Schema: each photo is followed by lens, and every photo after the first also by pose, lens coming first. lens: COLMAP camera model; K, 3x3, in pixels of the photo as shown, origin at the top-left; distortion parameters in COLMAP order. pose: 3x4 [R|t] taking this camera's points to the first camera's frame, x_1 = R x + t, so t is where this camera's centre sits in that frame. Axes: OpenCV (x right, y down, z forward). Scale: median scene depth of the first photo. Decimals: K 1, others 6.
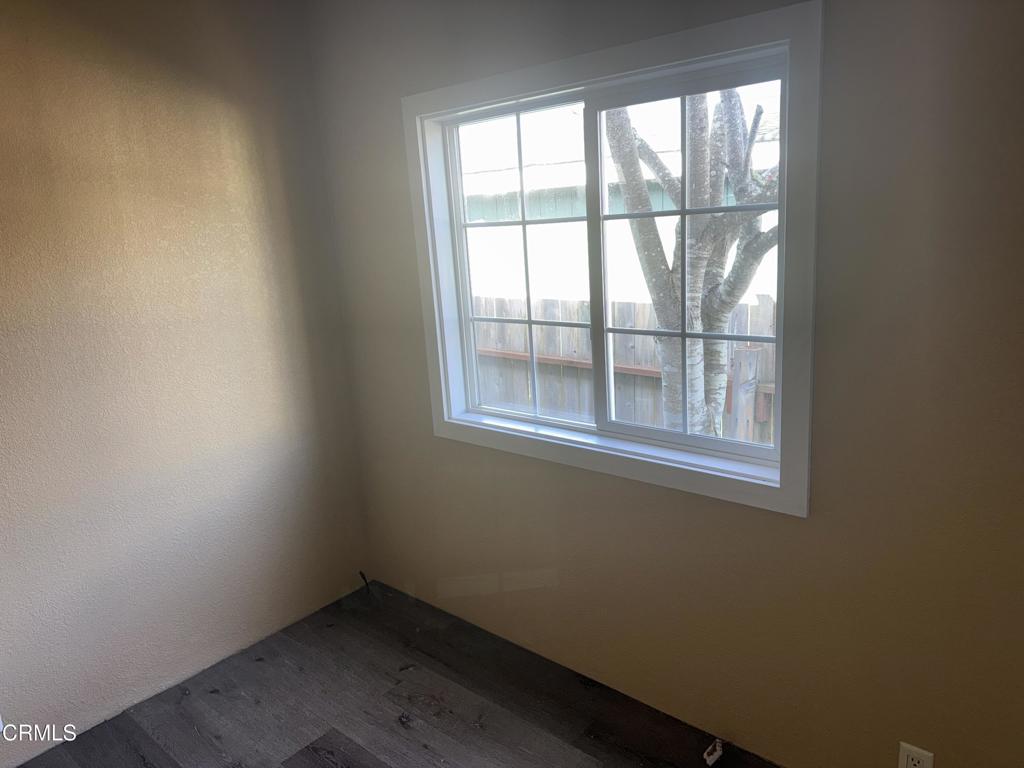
lens RADIAL K [[717.4, 0, 513.4], [0, 717.4, 388.1], [0, 0, 1]] dist [0.039382, -0.009485]
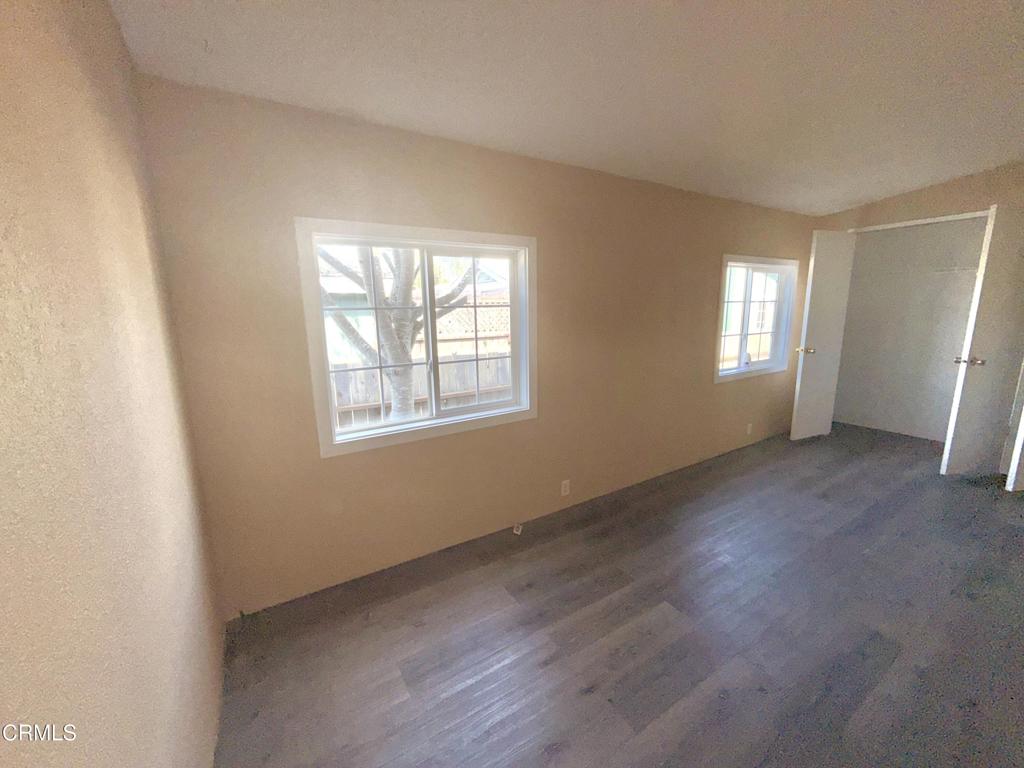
lens RADIAL K [[405.4, 0, 513.6], [0, 405.4, 377.4], [0, 0, 1]] dist [-0.003644, 0.000977]
pose [[0.311095, -0.119037, 0.942894, -0.823583], [0.219527, 0.974295, 0.050571, -0.051231], [-0.924677, 0.191258, 0.329230, 0.425274]]
